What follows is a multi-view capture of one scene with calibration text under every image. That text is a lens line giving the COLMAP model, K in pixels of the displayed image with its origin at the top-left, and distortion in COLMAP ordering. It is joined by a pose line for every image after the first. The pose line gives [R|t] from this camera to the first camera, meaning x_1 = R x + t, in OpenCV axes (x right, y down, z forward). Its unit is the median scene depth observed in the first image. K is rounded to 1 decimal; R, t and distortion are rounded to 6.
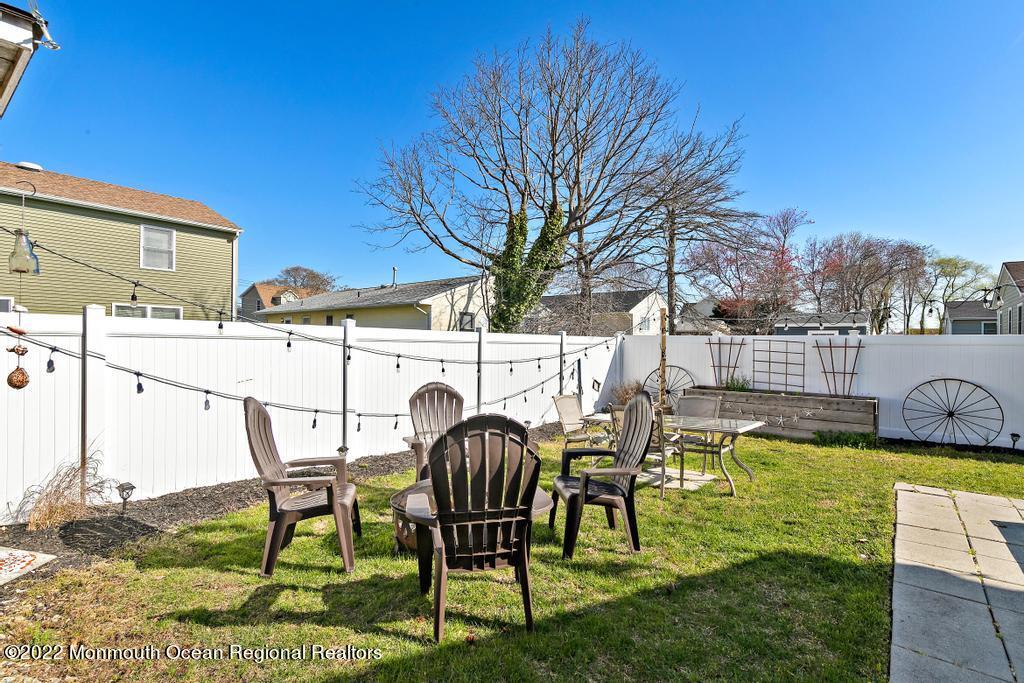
lens RADIAL K [[489.9, 0, 512.9], [0, 489.9, 341.6], [0, 0, 1]] dist [0.009733, -0.000485]
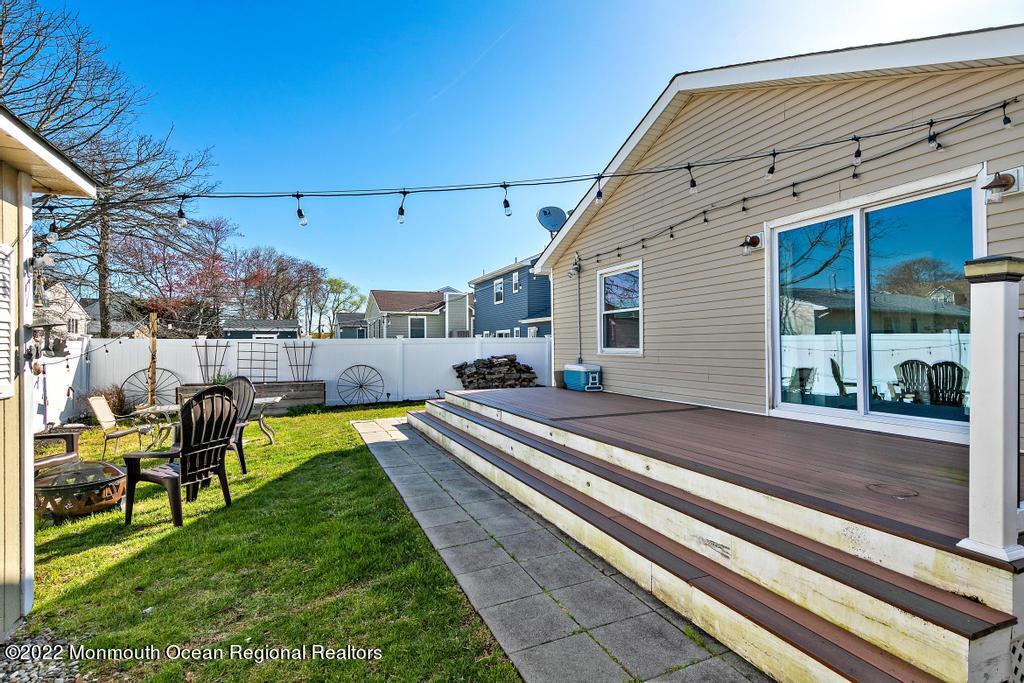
lens RADIAL K [[489.9, 0, 512.9], [0, 489.9, 341.6], [0, 0, 1]] dist [0.009733, -0.000485]
pose [[0.473274, -0.005604, 0.880897, -0.260130], [0.009005, 0.999958, 0.001523, -0.001609], [-0.880869, 0.007211, 0.473305, -0.188437]]
